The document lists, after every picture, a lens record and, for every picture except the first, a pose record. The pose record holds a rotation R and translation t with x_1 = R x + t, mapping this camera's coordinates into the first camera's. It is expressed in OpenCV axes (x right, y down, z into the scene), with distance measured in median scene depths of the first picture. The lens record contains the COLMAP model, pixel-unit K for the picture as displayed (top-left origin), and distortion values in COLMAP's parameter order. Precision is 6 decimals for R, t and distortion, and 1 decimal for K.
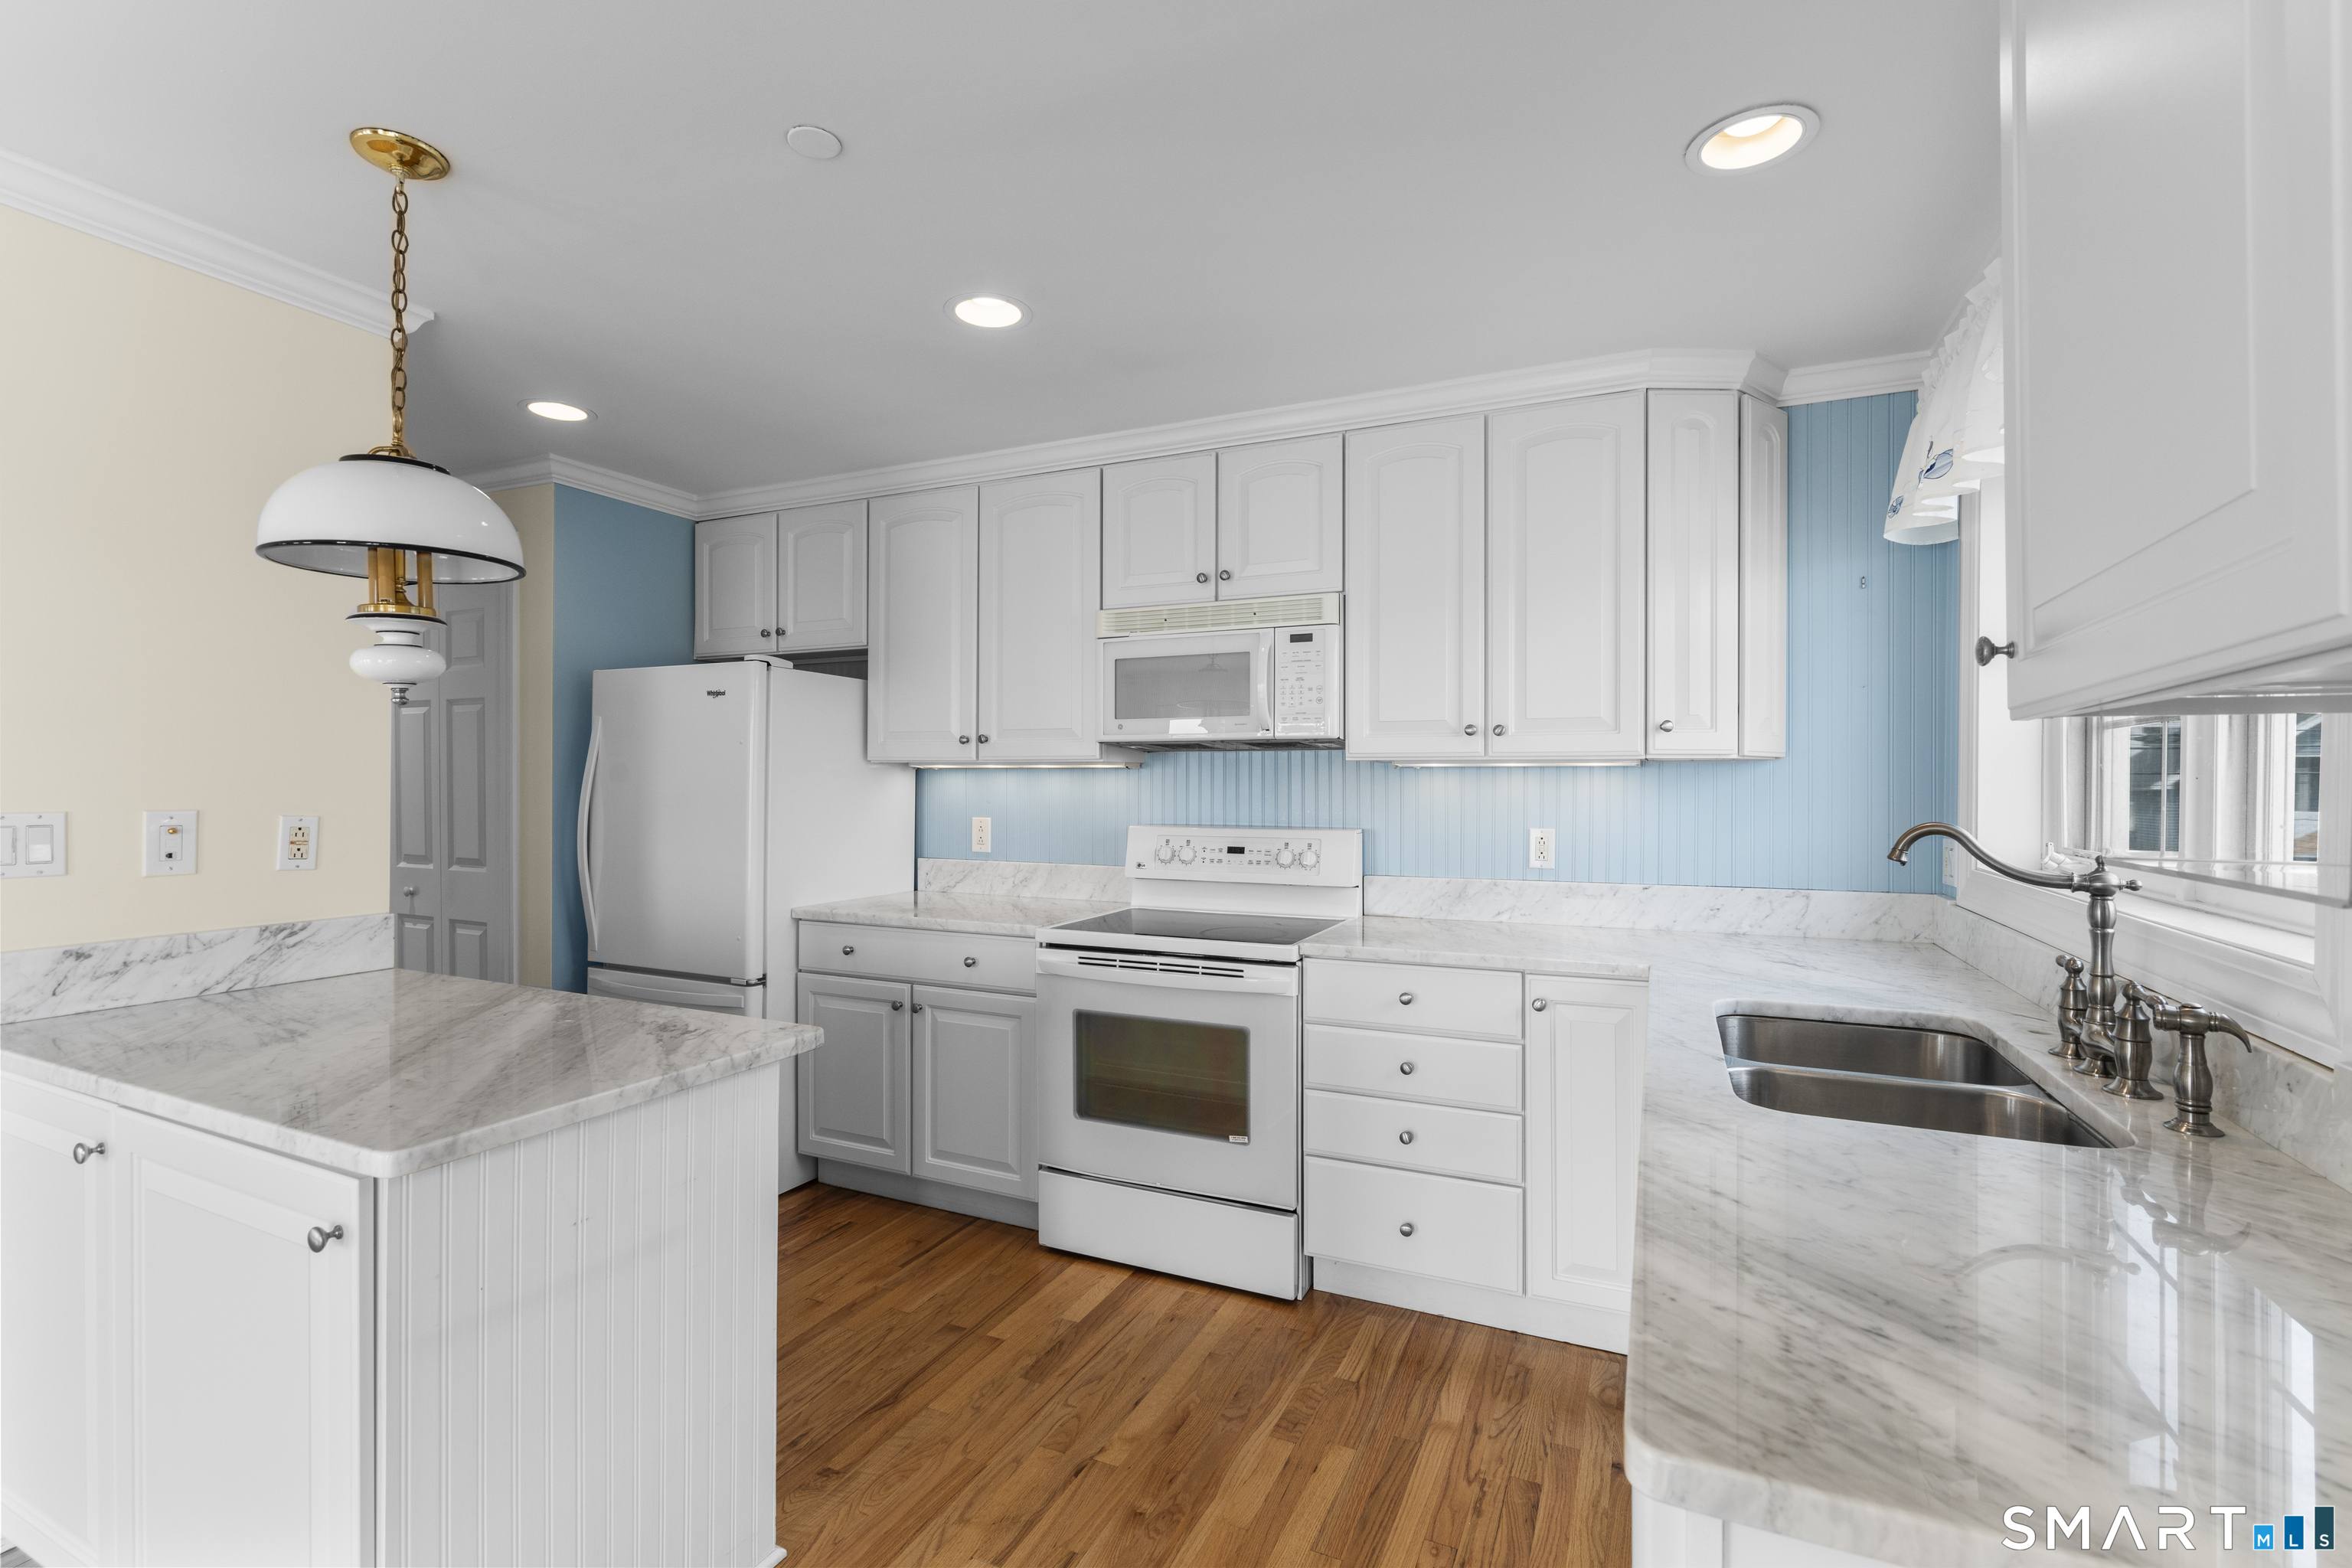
lens RADIAL K [[1047.5, 0, 1176.0], [0, 1047.5, 784.0], [0, 0, 1]] dist [-0.018665, 0.012006]
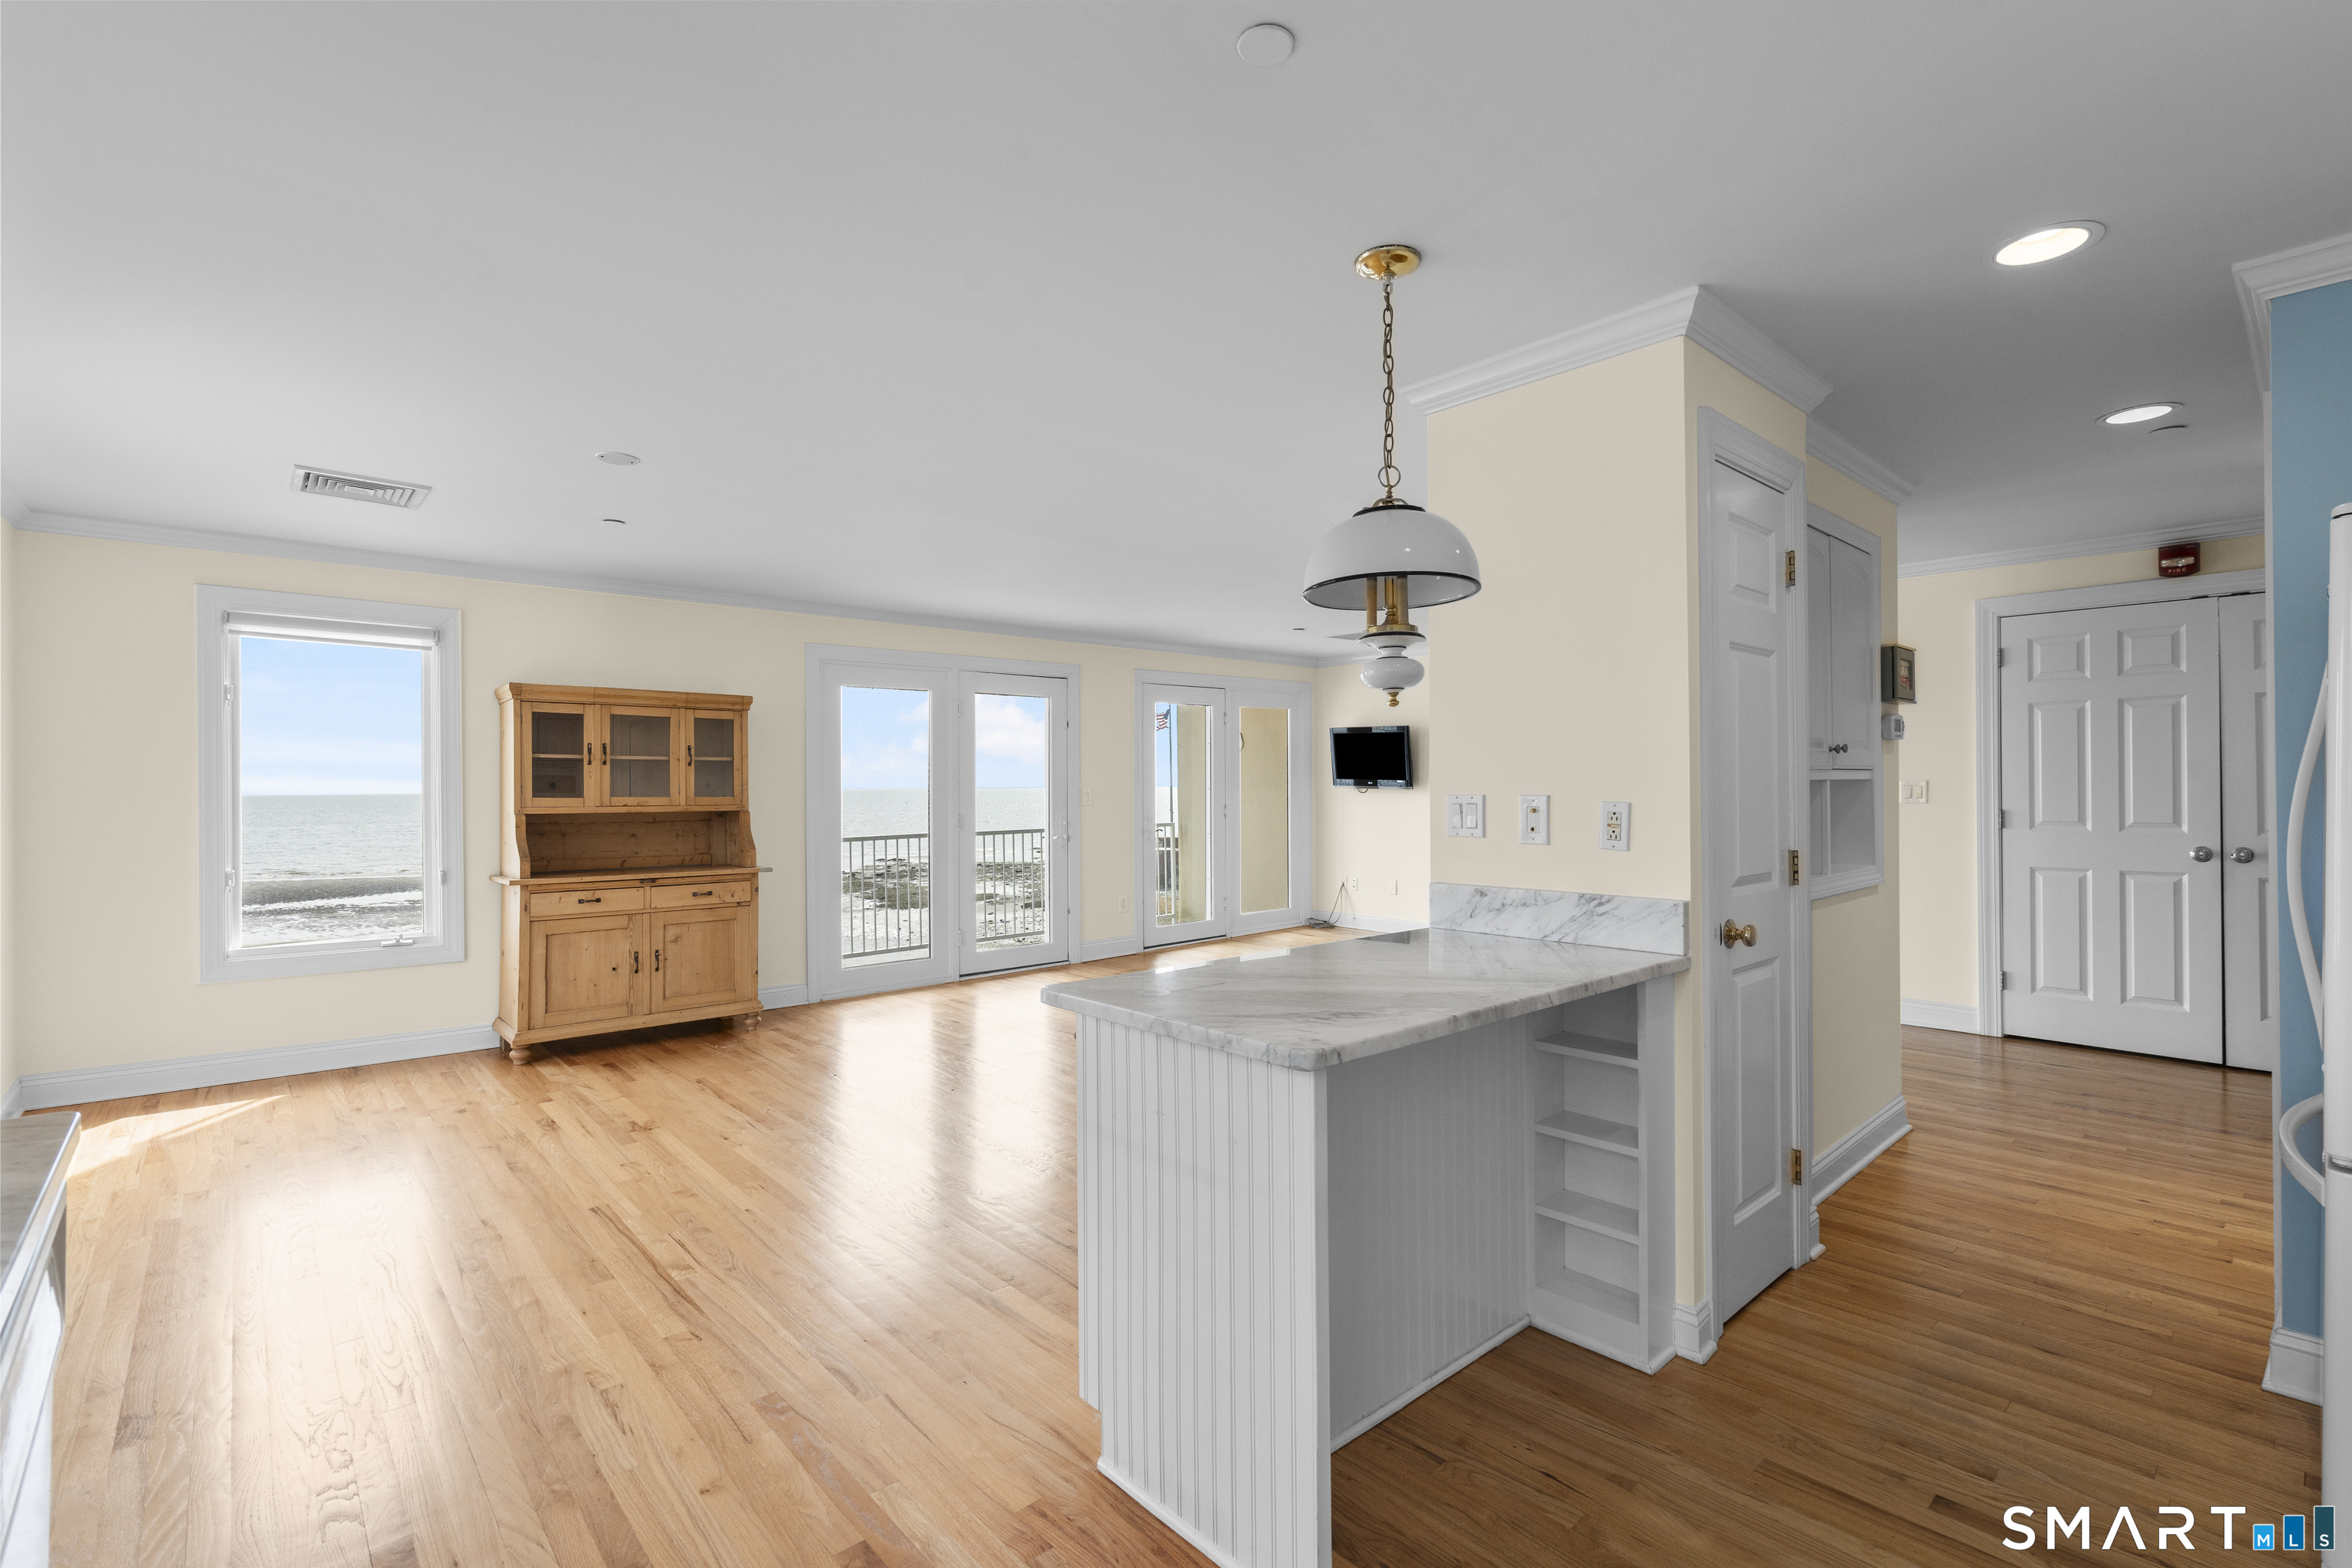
lens RADIAL K [[1047.5, 0, 1176.0], [0, 1047.5, 784.0], [0, 0, 1]] dist [-0.018665, 0.012006]
pose [[-0.378854, -0.006878, -0.925431, 0.428207], [0.000219, 0.999972, -0.007522, 0.020936], [0.925456, -0.003052, -0.378842, 1.072667]]
